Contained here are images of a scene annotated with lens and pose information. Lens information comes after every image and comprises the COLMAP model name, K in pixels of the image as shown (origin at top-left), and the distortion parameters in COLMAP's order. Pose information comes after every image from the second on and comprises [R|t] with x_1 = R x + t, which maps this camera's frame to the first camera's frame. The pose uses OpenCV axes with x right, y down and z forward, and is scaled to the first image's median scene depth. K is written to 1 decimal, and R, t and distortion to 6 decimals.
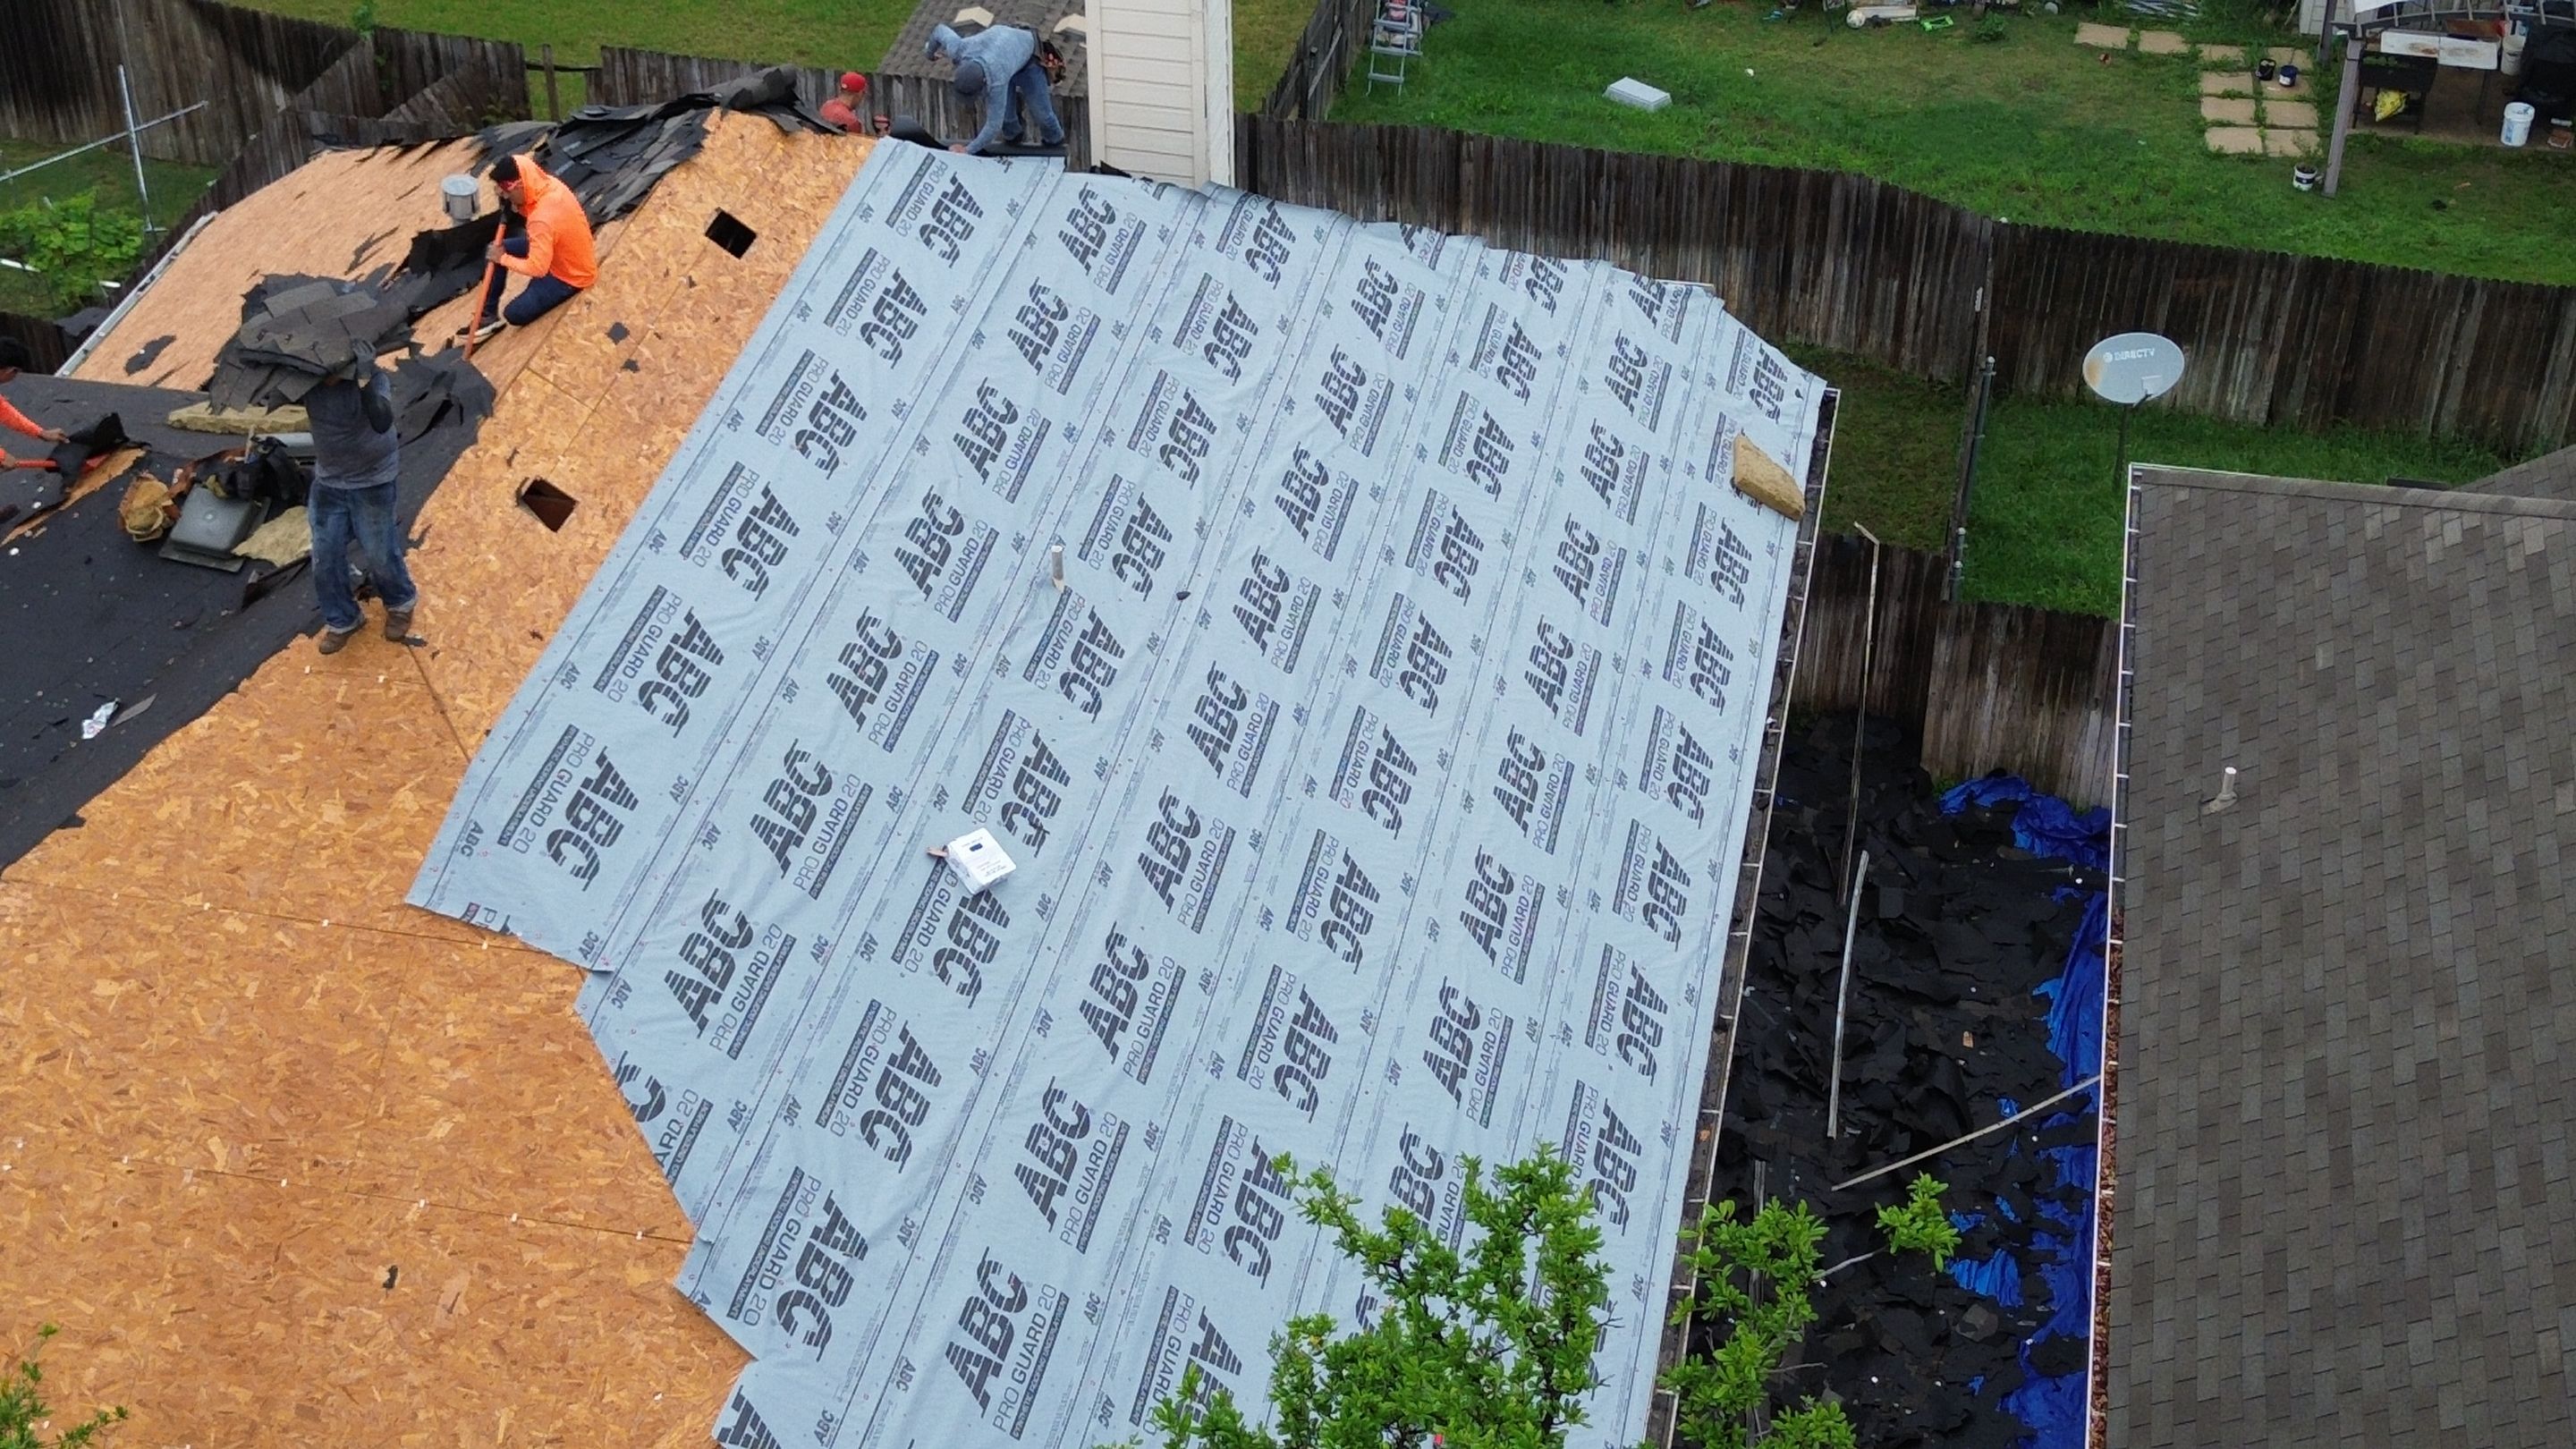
lens RADIAL K [[3608.3, 0, 1281.4], [0, 3608.3, 727.9], [0, 0, 1]] dist [0.090967, 0.000000]
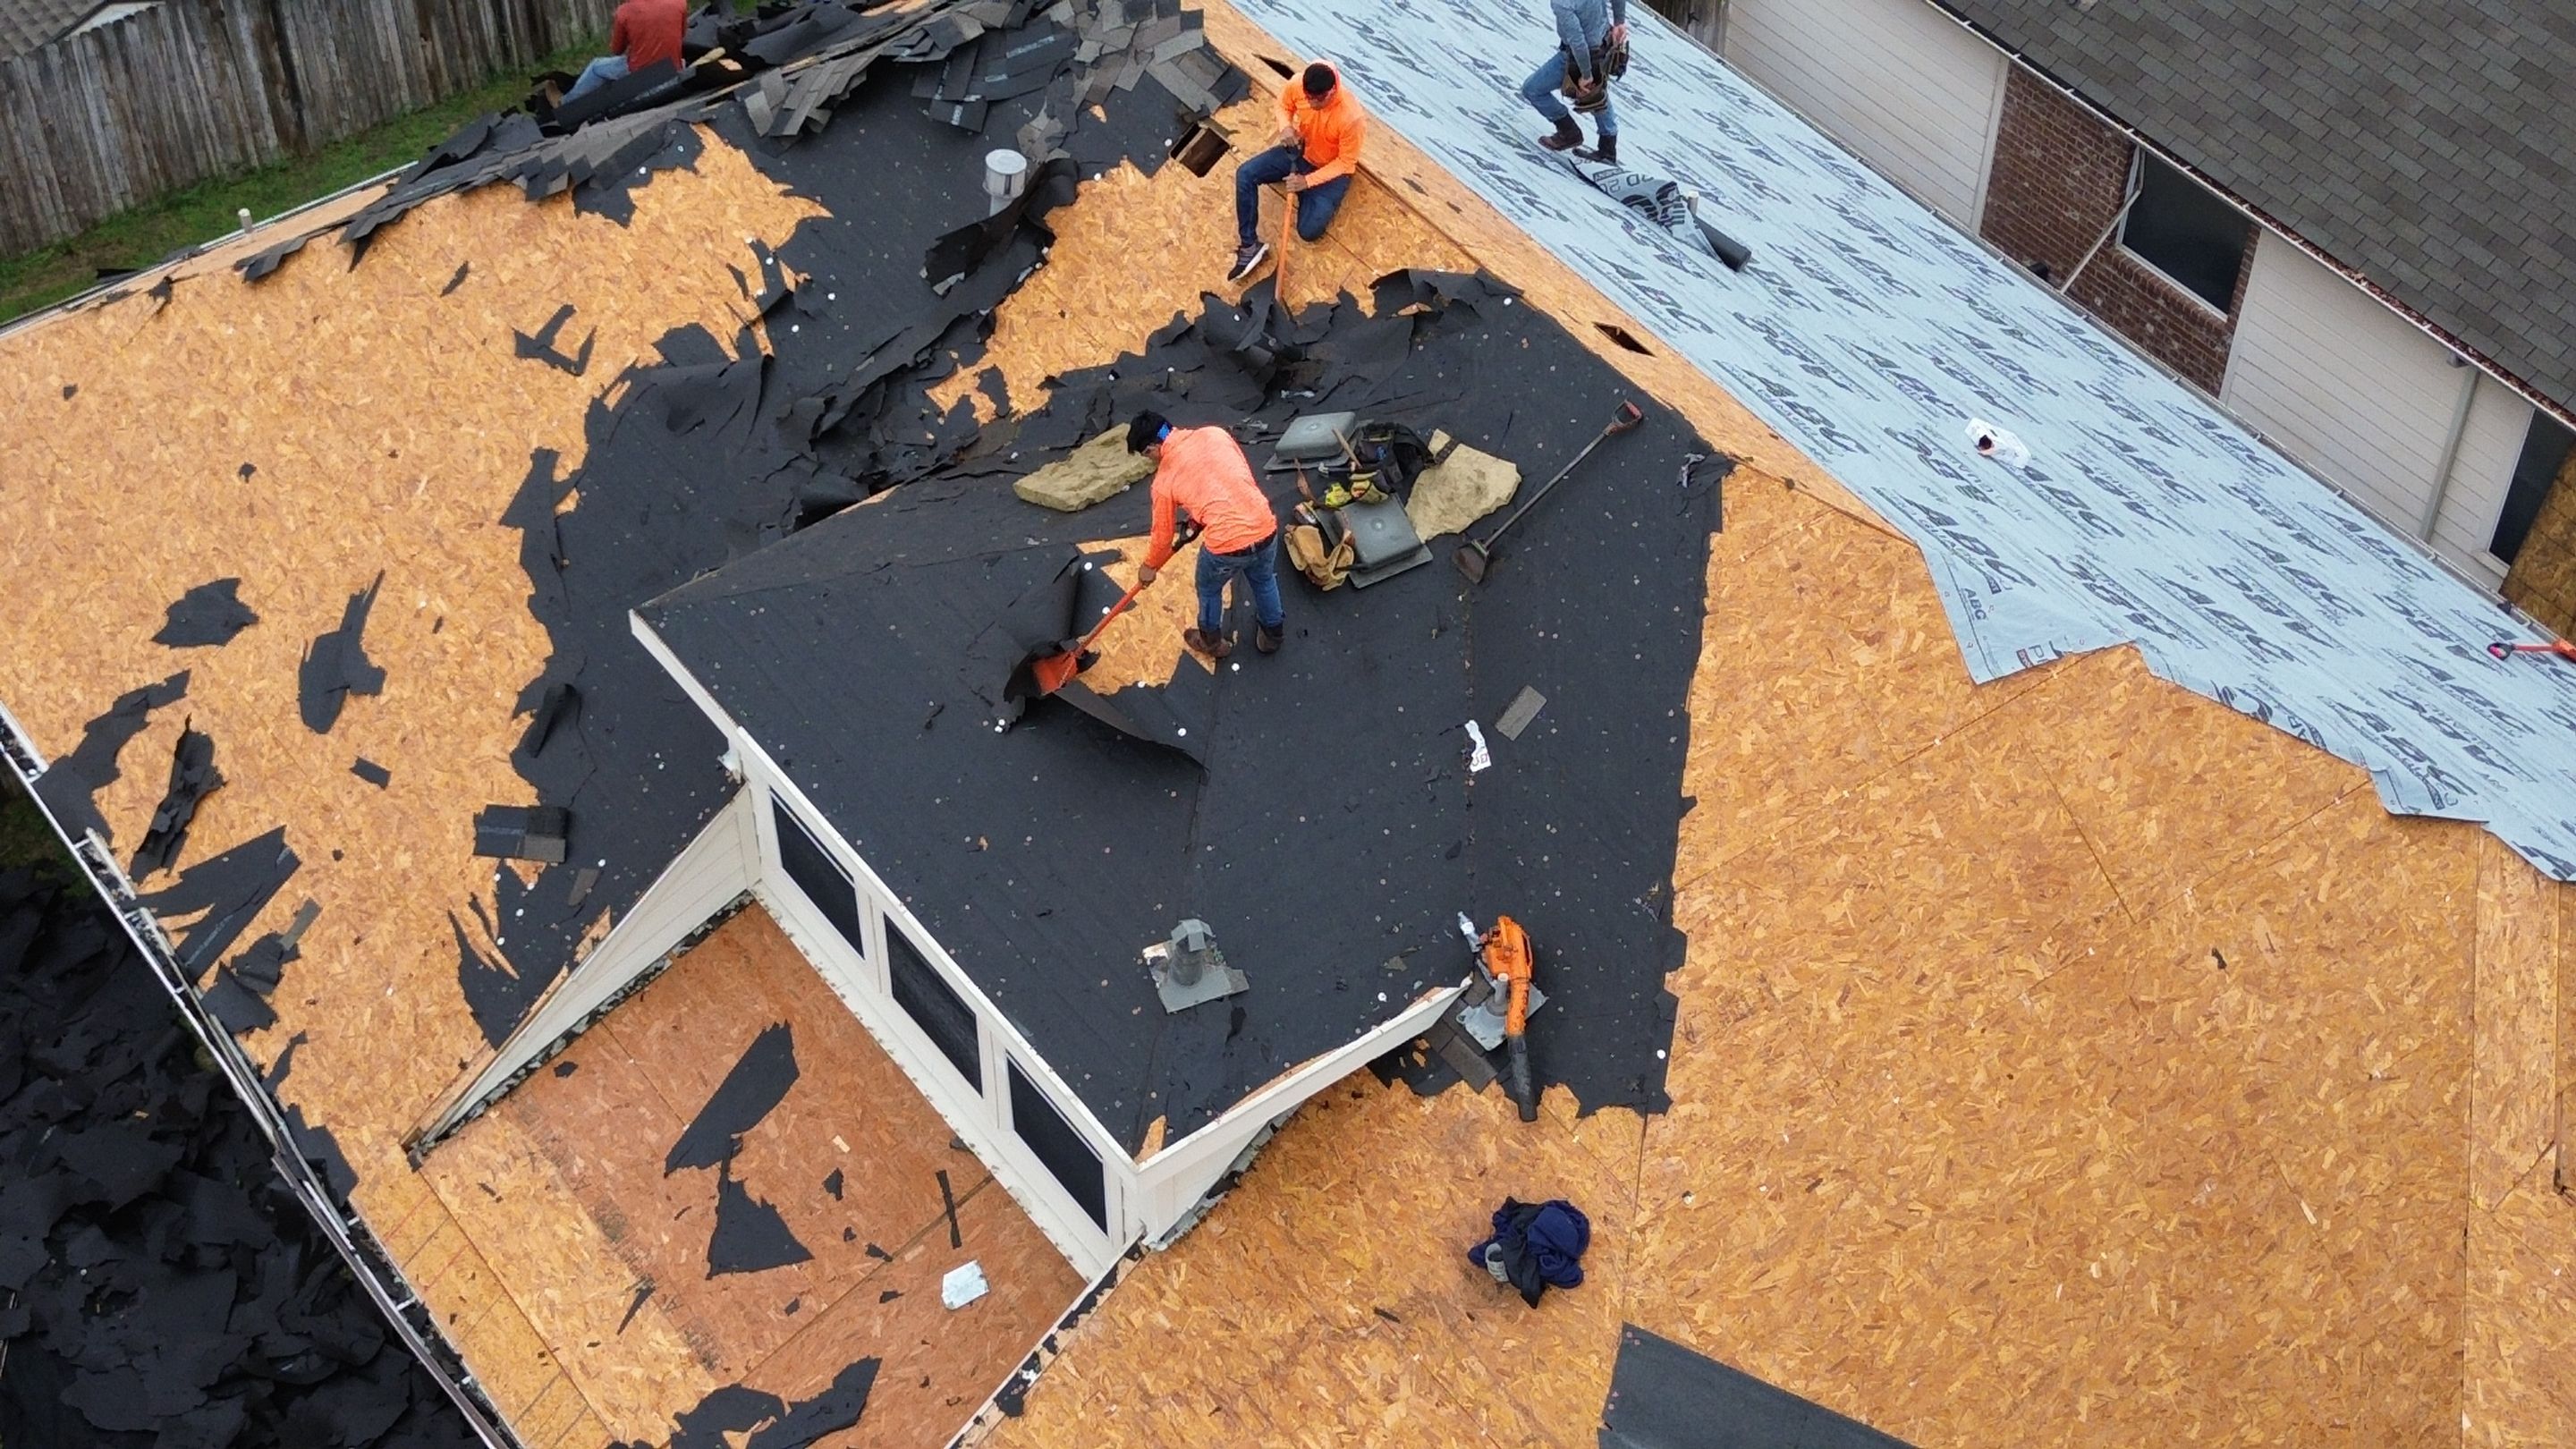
lens RADIAL K [[3608.3, 0, 1286.4], [0, 3608.3, 717.0], [0, 0, 1]] dist [0.090967, 0.000000]
pose [[0.663402, -0.525892, 0.532293, -0.920504], [0.438985, 0.849622, 0.292294, -0.330414], [-0.605962, 0.039760, 0.794499, 0.294971]]
